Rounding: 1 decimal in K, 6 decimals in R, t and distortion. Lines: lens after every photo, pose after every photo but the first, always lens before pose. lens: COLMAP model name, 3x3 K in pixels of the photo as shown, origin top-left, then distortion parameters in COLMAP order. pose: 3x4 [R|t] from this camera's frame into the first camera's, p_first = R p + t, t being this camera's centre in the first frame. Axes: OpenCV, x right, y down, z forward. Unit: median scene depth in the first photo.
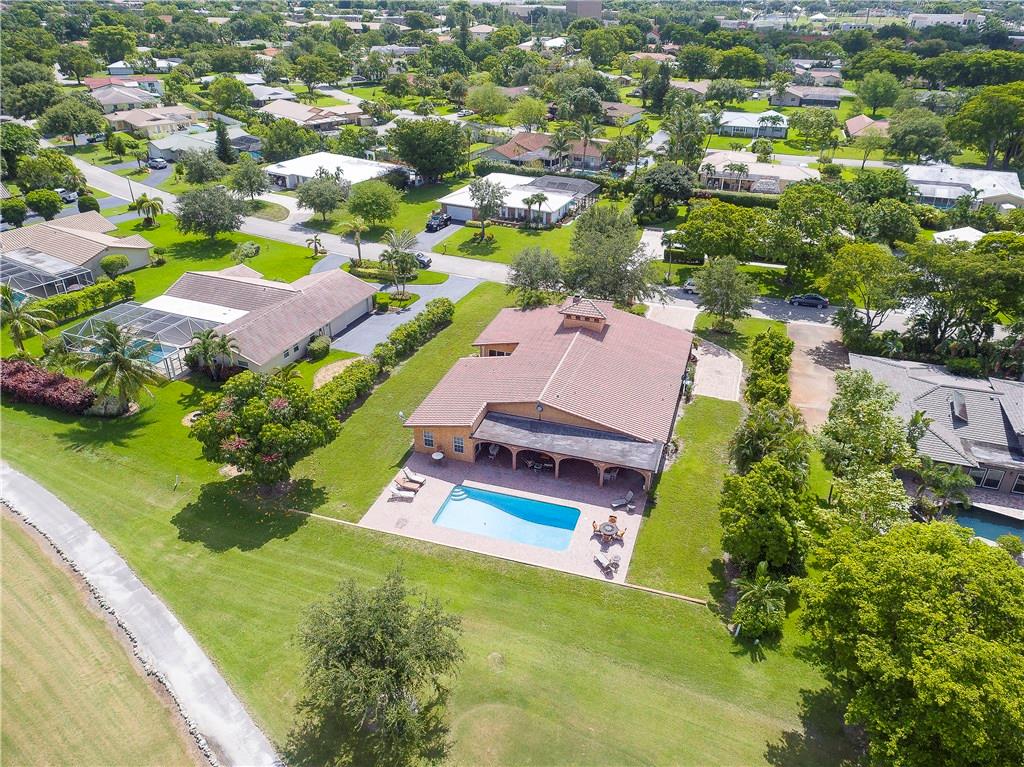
lens RADIAL K [[743.2, 0, 512.0], [0, 743.2, 383.5], [0, 0, 1]] dist [-0.002163, -0.002558]
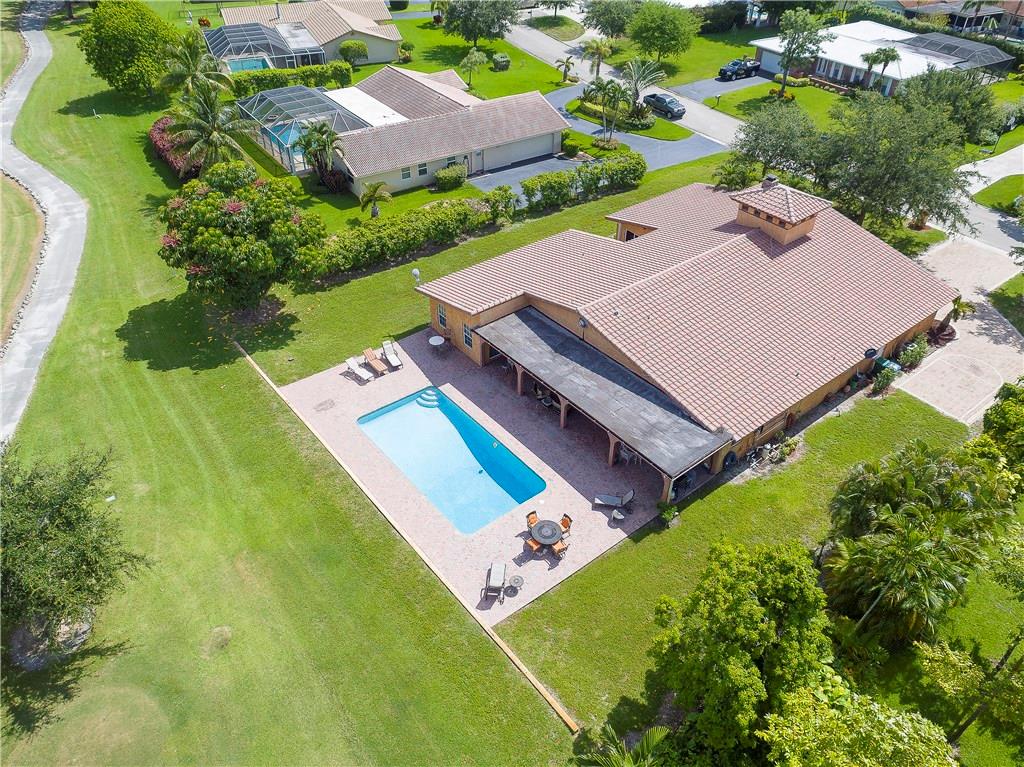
lens RADIAL K [[743.2, 0, 512.0], [0, 743.2, 383.5], [0, 0, 1]] dist [-0.002163, -0.002558]
pose [[0.831220, 0.340276, -0.439643, 0.242242], [-0.266829, 0.937951, 0.221471, -0.036079], [0.487725, -0.066782, 0.870439, 0.328252]]
